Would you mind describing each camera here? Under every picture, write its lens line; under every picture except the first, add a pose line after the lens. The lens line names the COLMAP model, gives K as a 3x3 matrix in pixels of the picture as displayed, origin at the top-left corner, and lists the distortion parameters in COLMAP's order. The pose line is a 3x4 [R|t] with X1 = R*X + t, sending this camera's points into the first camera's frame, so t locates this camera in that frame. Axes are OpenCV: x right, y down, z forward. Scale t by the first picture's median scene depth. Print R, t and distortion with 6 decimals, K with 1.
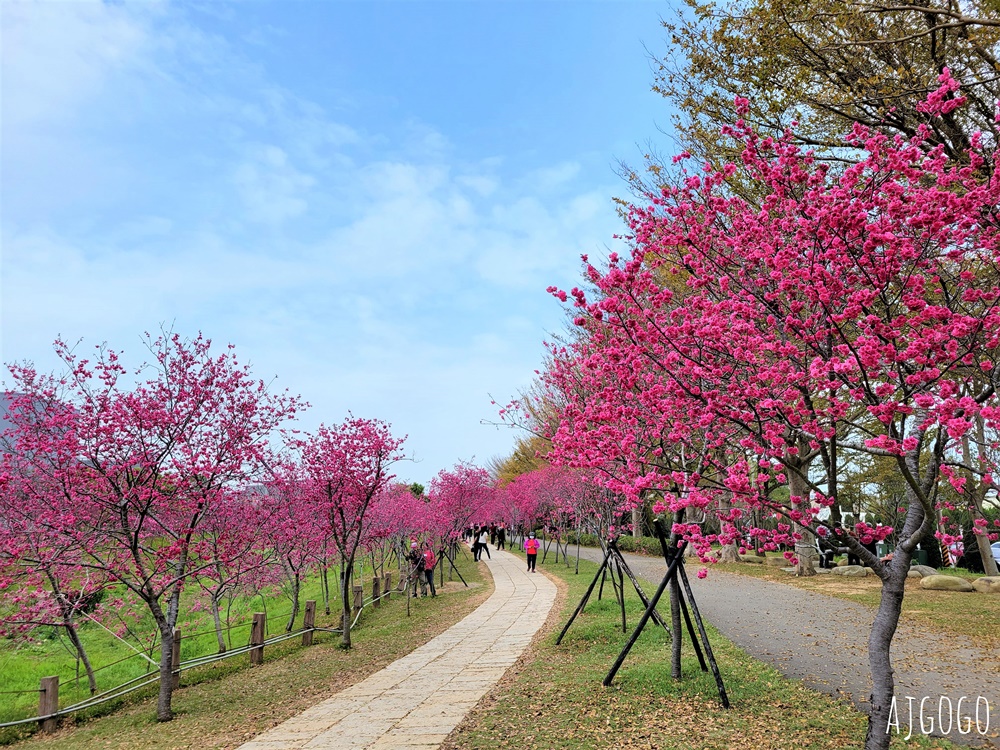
lens RADIAL K [[773.5, 0, 500.0], [0, 773.5, 375.0], [0, 0, 1]] dist [0.086503, -0.002703]
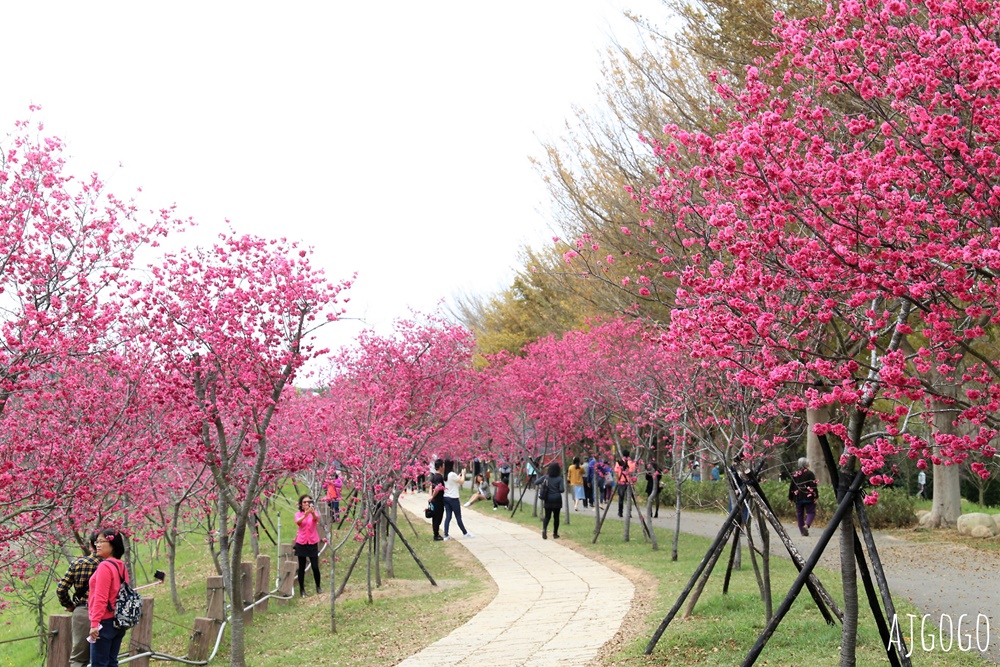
lens RADIAL K [[2127.1, 0, 500.0], [0, 2127.1, 333.5], [0, 0, 1]] dist [0.405770, 0.012409]
pose [[0.999819, 0.000405, 0.019041, -0.044519], [-0.002843, 0.991746, 0.128184, -0.055595], [-0.018832, -0.128215, 0.991568, -0.353932]]
